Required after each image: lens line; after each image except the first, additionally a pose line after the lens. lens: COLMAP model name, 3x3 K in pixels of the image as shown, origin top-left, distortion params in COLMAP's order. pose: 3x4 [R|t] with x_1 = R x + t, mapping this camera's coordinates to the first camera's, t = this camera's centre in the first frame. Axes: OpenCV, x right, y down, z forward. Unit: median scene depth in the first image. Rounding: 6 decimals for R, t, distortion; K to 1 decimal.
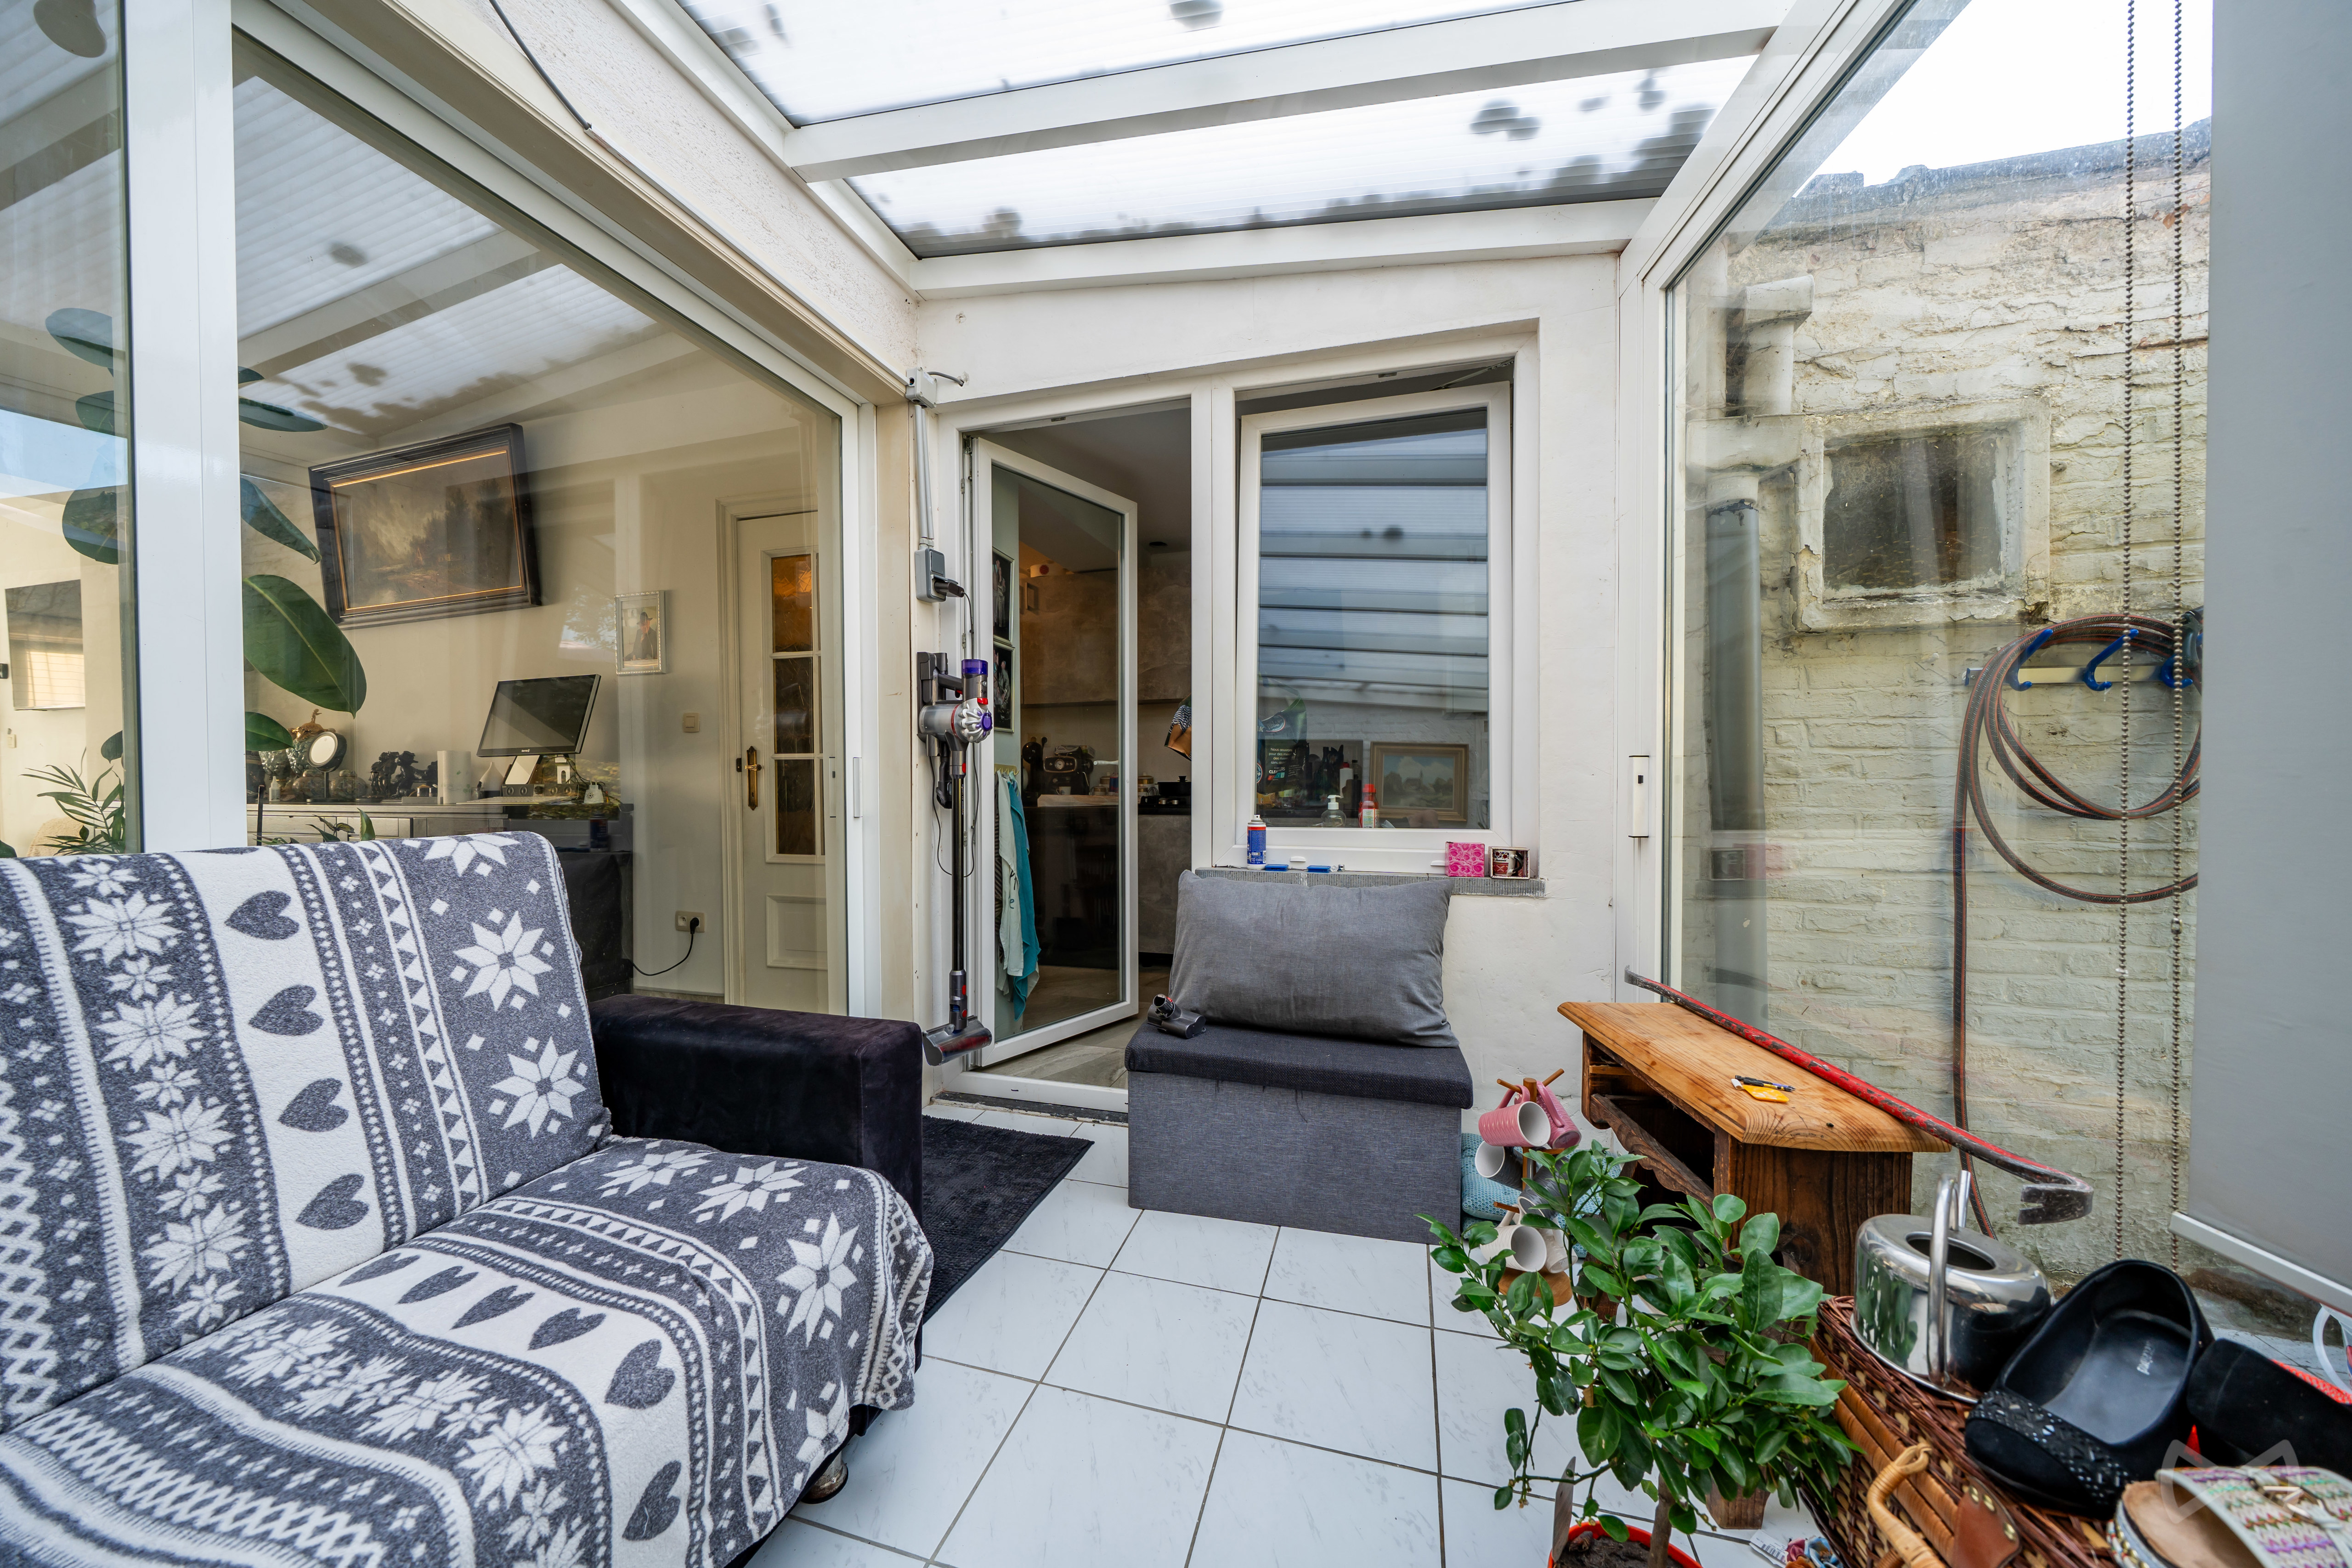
lens RADIAL K [[790.5, 0, 1177.7], [0, 790.5, 795.3], [0, 0, 1]] dist [-0.005151, -0.000114]
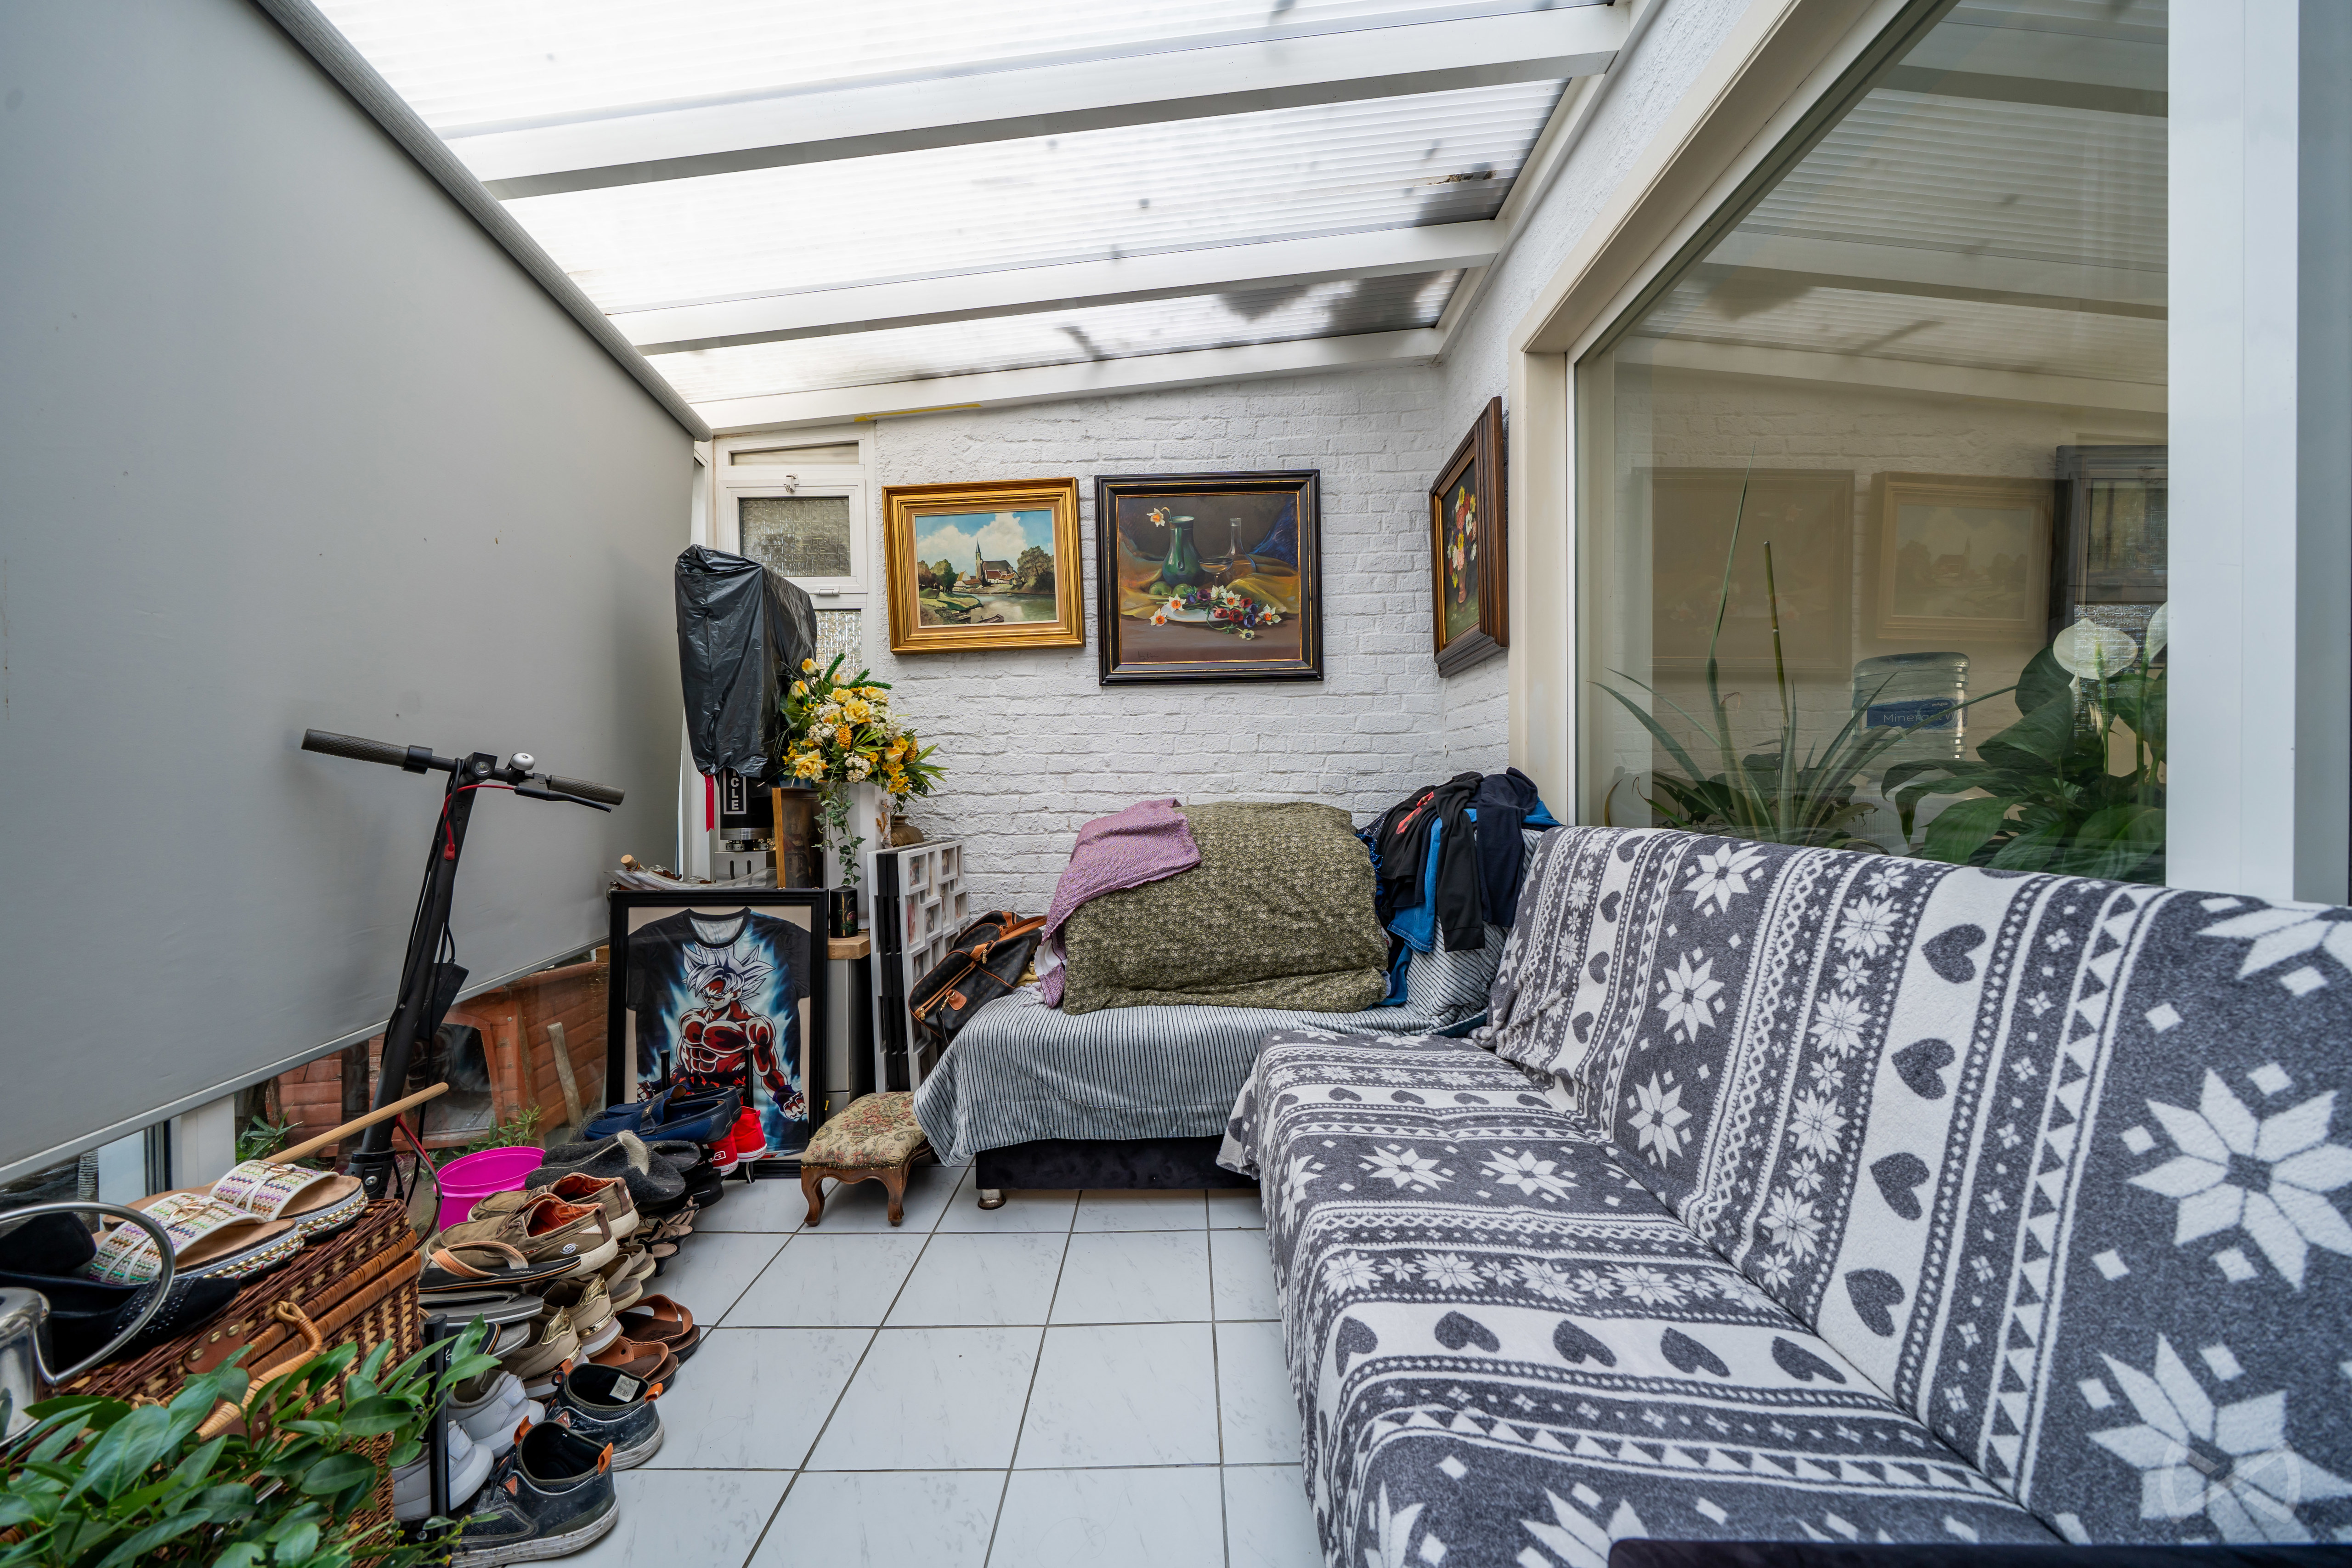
lens RADIAL K [[790.5, 0, 1177.7], [0, 790.5, 795.3], [0, 0, 1]] dist [-0.005151, -0.000114]
pose [[-0.964003, 0.014016, -0.265521, -0.129321], [0.006514, 0.999555, 0.029114, -0.042216], [0.265811, 0.026336, -0.963665, 1.516837]]
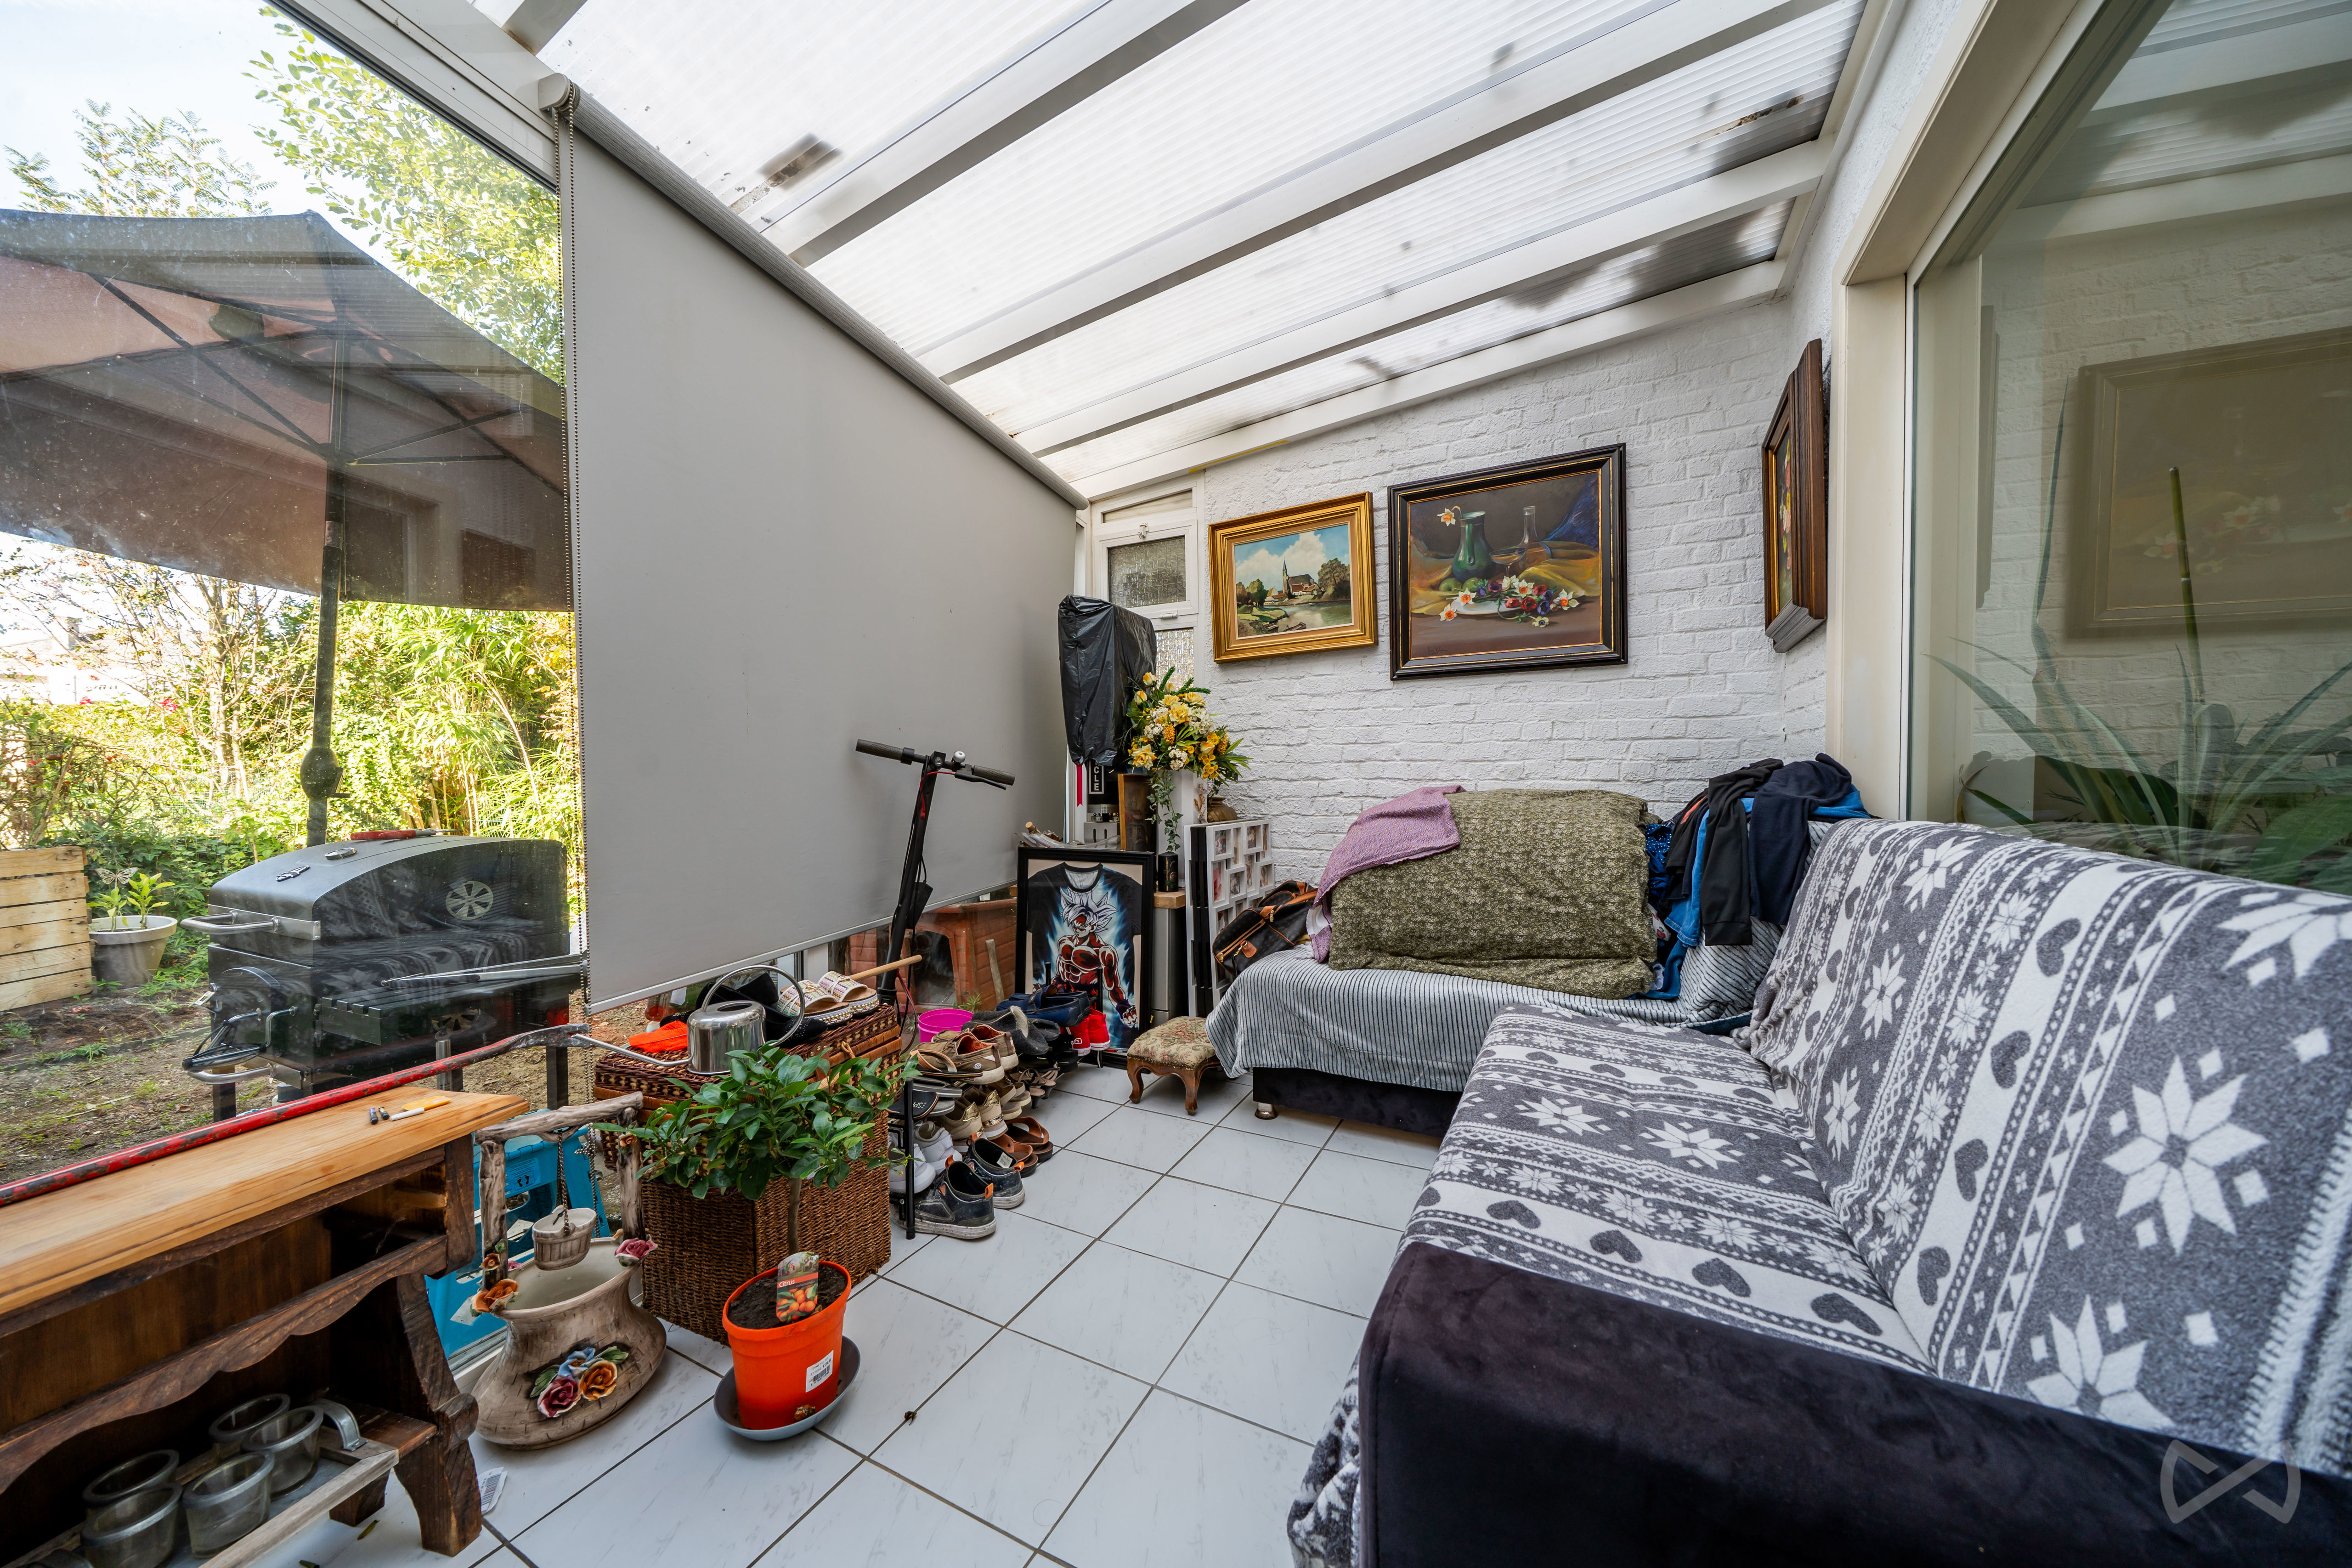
lens RADIAL K [[790.5, 0, 1177.7], [0, 790.5, 795.3], [0, 0, 1]] dist [-0.005151, -0.000114]
pose [[-0.980328, 0.003243, 0.197346, -0.406329], [0.011637, 0.999075, 0.041390, -0.045498], [-0.197030, 0.042872, -0.979460, 1.888395]]
